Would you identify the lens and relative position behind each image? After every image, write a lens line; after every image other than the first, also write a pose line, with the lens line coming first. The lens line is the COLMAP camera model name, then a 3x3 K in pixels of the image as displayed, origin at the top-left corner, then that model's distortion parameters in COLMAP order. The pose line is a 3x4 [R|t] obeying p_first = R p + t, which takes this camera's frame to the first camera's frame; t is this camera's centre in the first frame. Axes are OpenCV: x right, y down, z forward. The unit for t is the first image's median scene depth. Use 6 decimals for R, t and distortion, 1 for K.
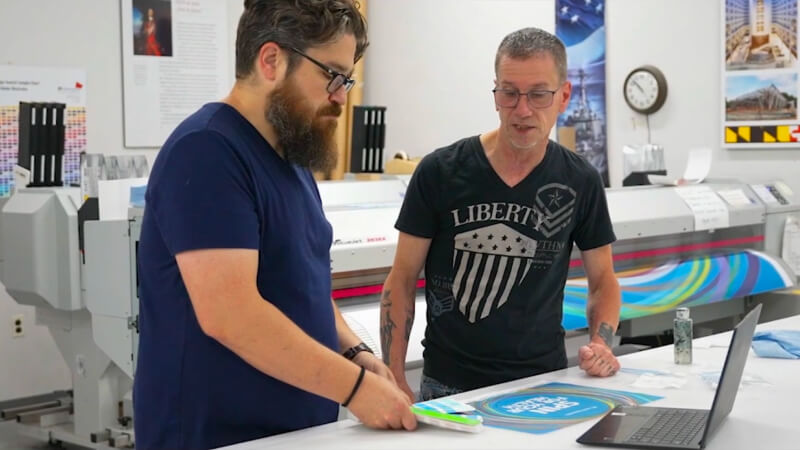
lens RADIAL K [[925.4, 0, 398.7], [0, 925.4, 221.7], [0, 0, 1]] dist [-0.004126, 0.000000]
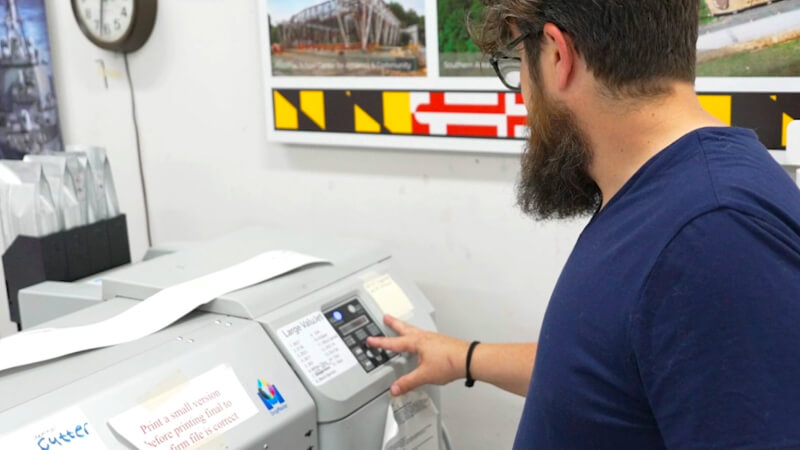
lens RADIAL K [[925.4, 0, 399.8], [0, 925.4, 226.6], [0, 0, 1]] dist [-0.004126, 0.000000]
pose [[0.955774, -0.098000, 0.277294, 0.291662], [0.061405, 0.988565, 0.137724, -0.096835], [-0.287620, -0.114606, 0.950863, 0.598252]]
